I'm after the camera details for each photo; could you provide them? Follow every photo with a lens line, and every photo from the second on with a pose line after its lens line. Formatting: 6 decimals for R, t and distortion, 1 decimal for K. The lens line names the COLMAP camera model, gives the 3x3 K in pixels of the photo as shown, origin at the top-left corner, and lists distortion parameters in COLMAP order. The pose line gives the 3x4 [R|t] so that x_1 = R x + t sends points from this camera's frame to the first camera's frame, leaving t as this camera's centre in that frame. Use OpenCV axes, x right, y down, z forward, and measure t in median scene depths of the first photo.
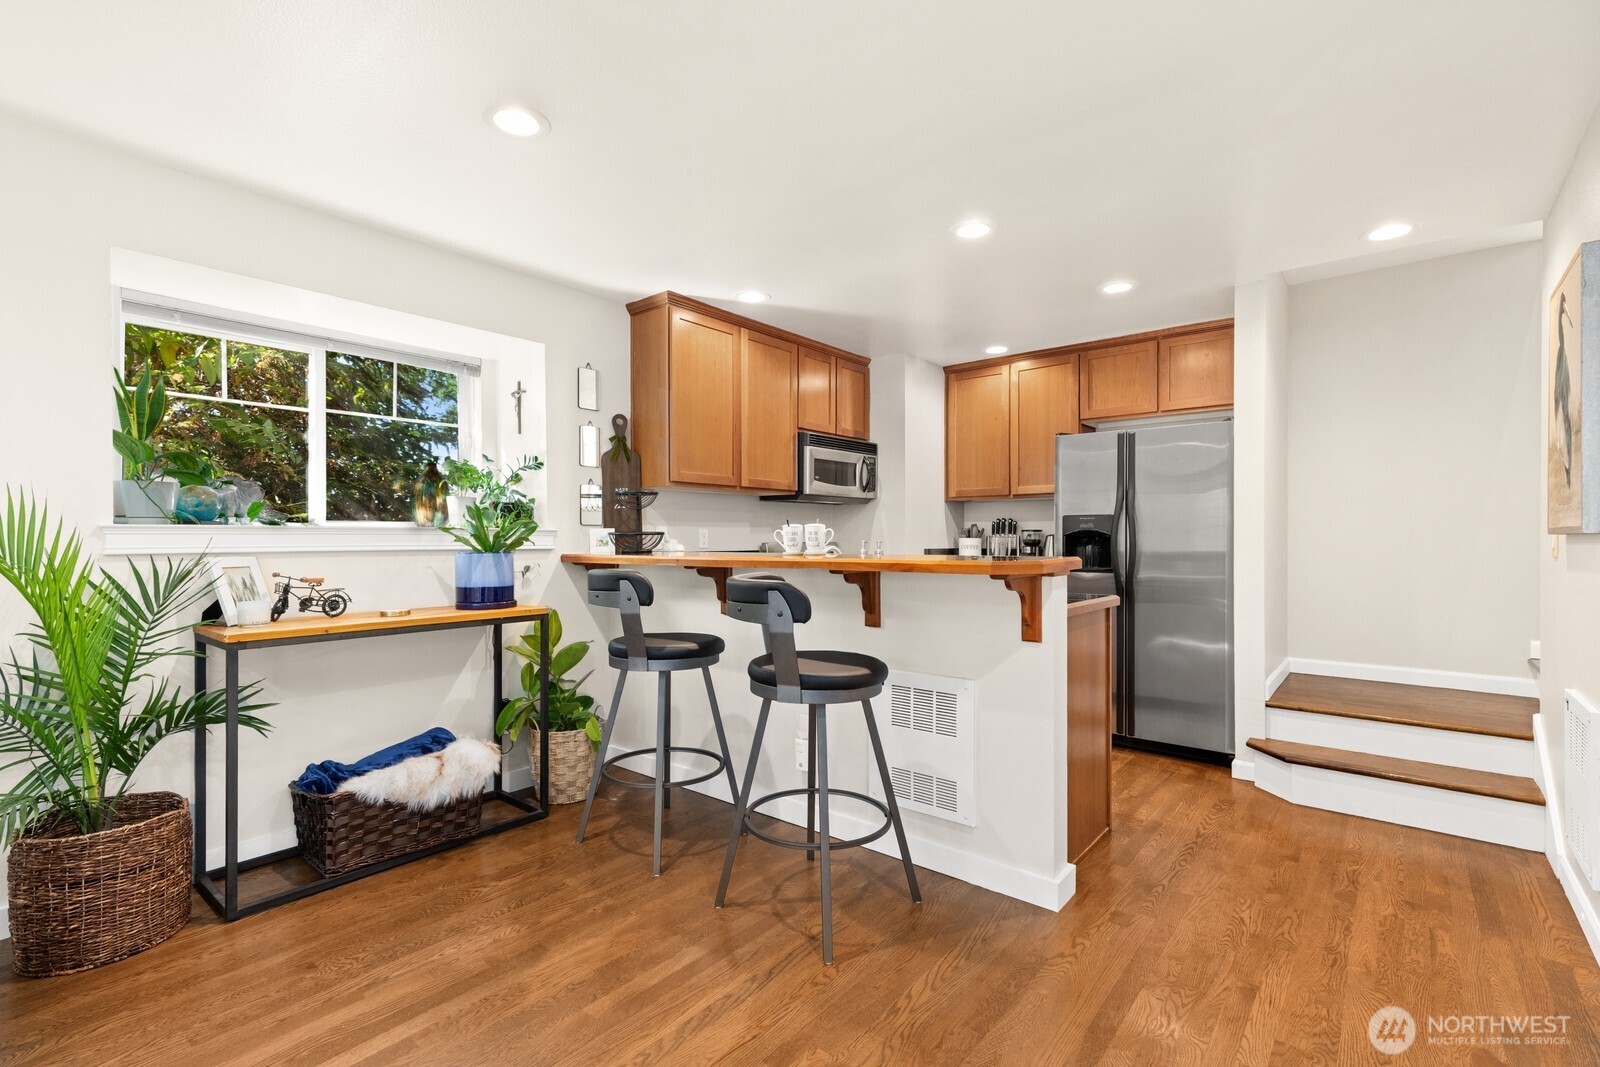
lens RADIAL K [[721.8, 0, 798.3], [0, 721.8, 536.8], [0, 0, 1]] dist [0.008432, -0.000621]
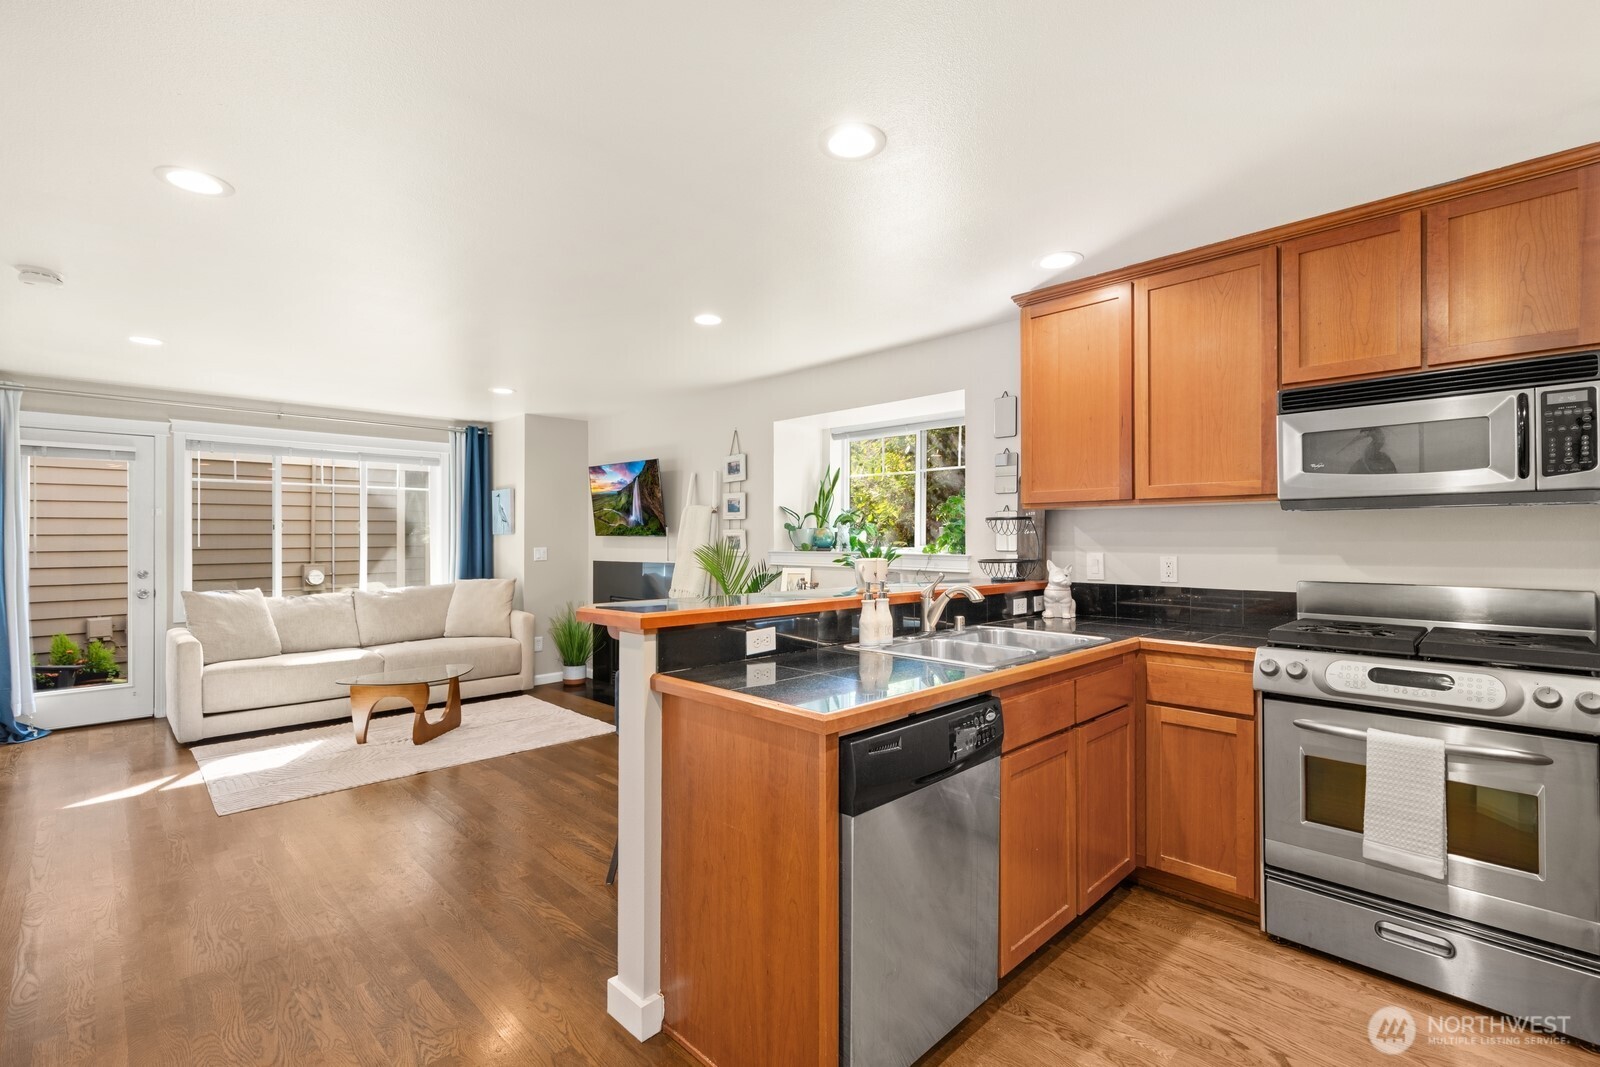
lens RADIAL K [[721.8, 0, 792.0], [0, 721.8, 537.3], [0, 0, 1]] dist [0.008432, -0.000621]
pose [[-0.099349, 0.003374, -0.995047, 0.794072], [0.000452, 0.999994, 0.003345, -0.042842], [0.995053, -0.000118, -0.099350, 0.857450]]
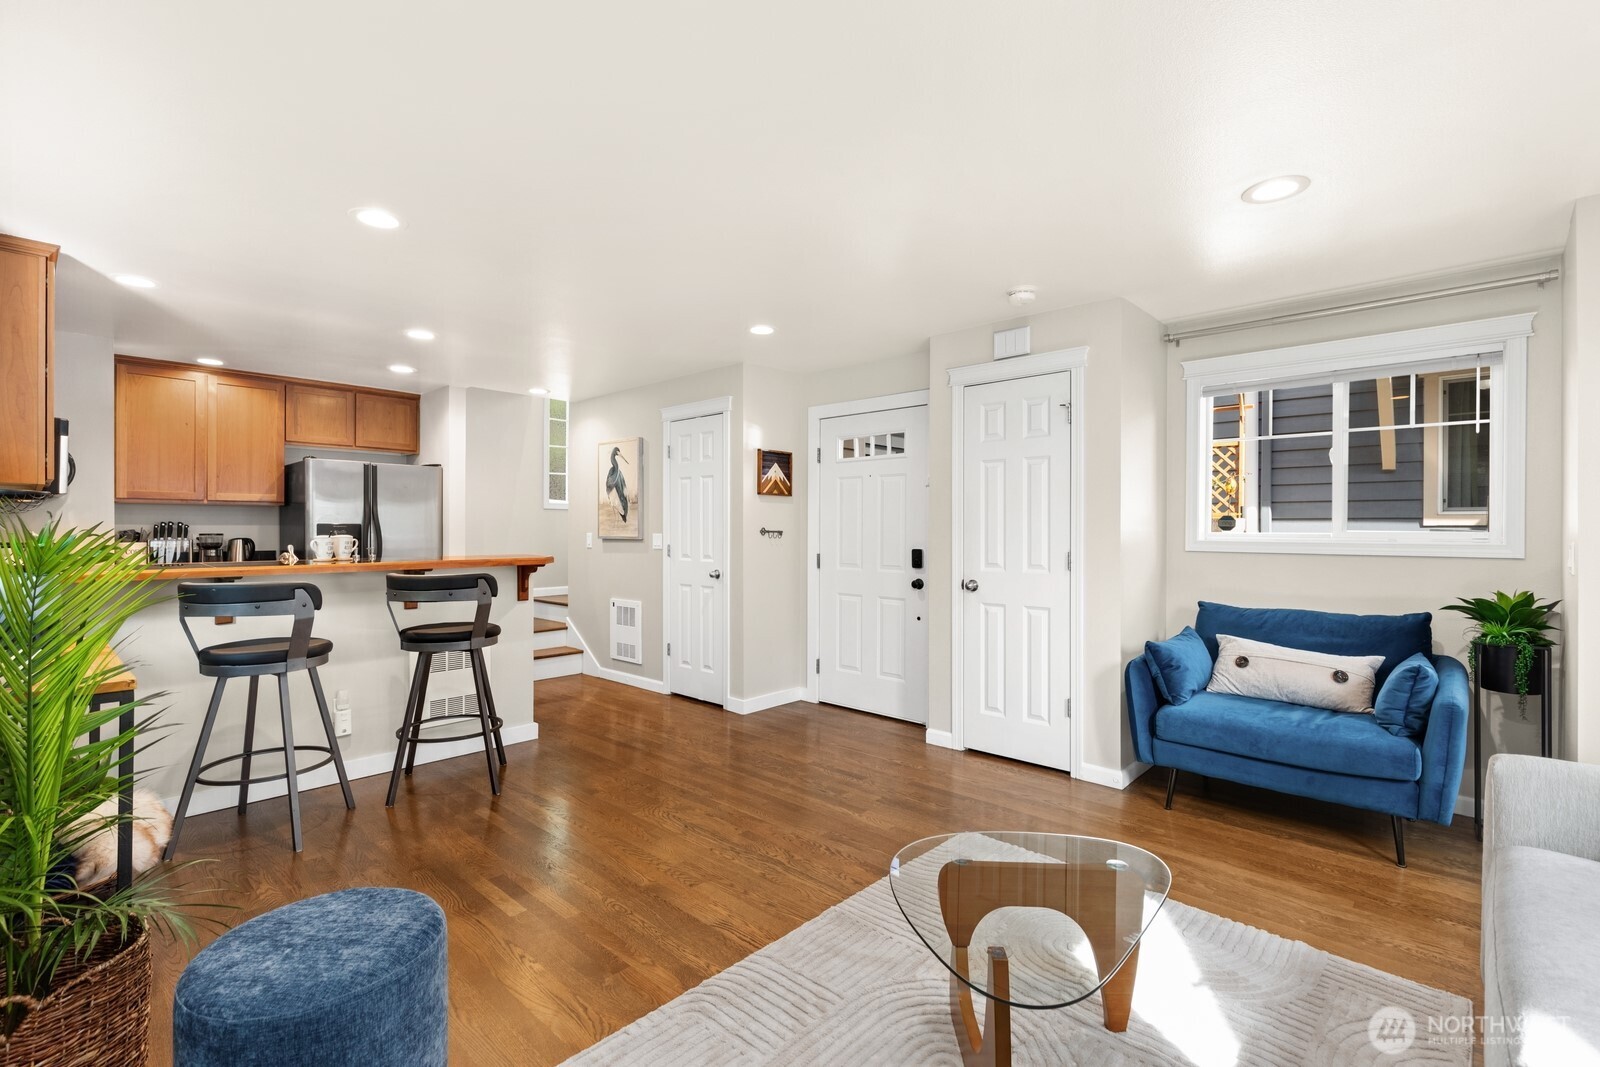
lens RADIAL K [[721.8, 0, 793.9], [0, 721.8, 537.4], [0, 0, 1]] dist [0.008432, -0.000621]
pose [[0.047801, -0.008473, 0.998821, -0.992780], [-0.003010, 0.999958, 0.008627, -0.022661], [-0.998852, -0.003419, 0.047773, 0.146840]]
